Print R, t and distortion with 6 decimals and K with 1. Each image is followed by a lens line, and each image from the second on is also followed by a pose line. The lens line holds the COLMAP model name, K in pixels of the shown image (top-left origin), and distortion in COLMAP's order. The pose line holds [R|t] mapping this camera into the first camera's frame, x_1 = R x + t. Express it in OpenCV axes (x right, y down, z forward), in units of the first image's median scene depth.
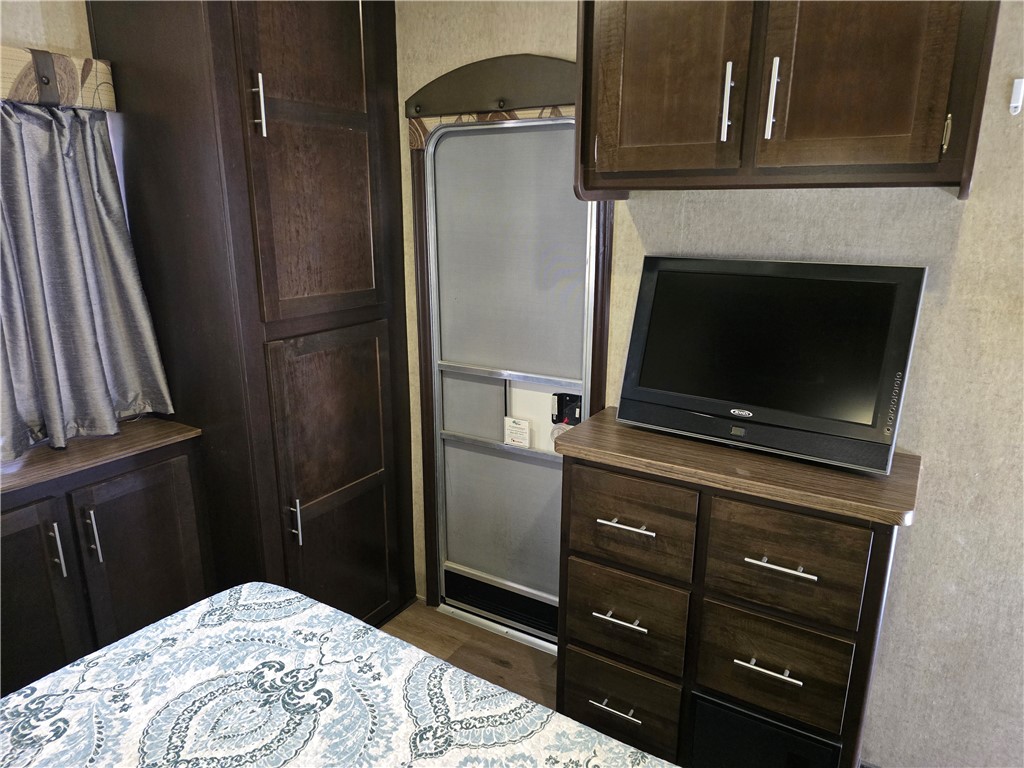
lens RADIAL K [[685.0, 0, 512.0], [0, 685.0, 384.0], [0, 0, 1]] dist [0.067295, -0.064095]
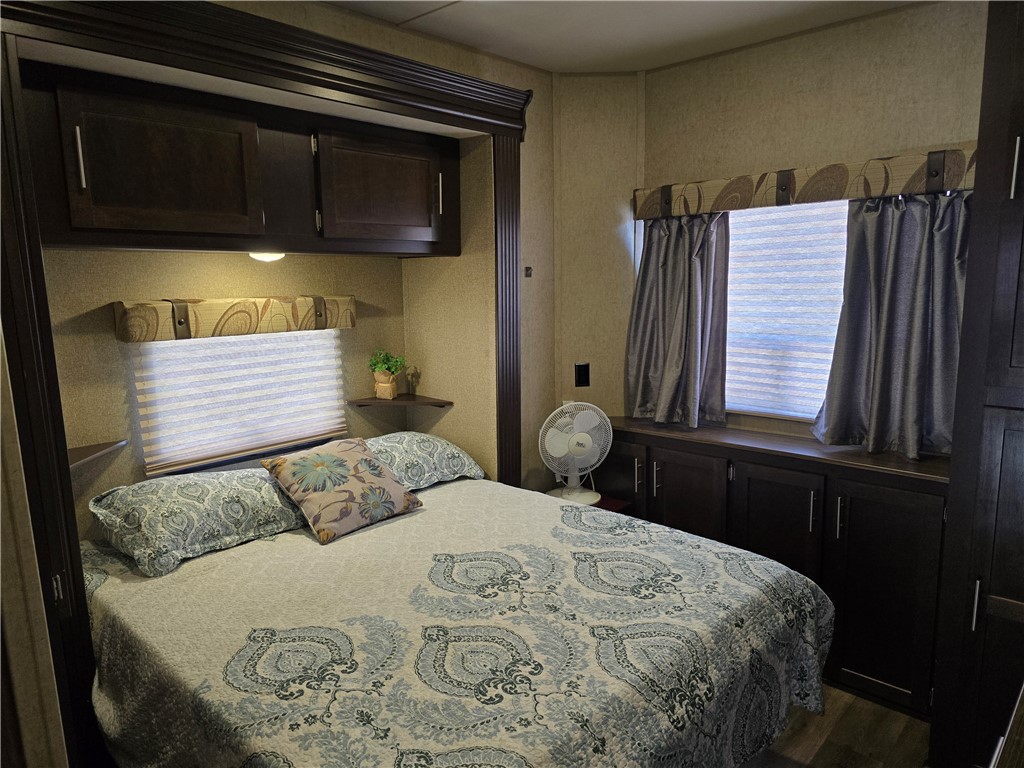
lens RADIAL K [[685.0, 0, 512.0], [0, 685.0, 384.0], [0, 0, 1]] dist [0.067295, -0.064095]
pose [[-0.181699, 0.160739, -0.970128, 1.079407], [-0.227013, 0.953045, 0.200427, -0.207681], [0.956792, 0.256649, -0.136677, 0.743137]]
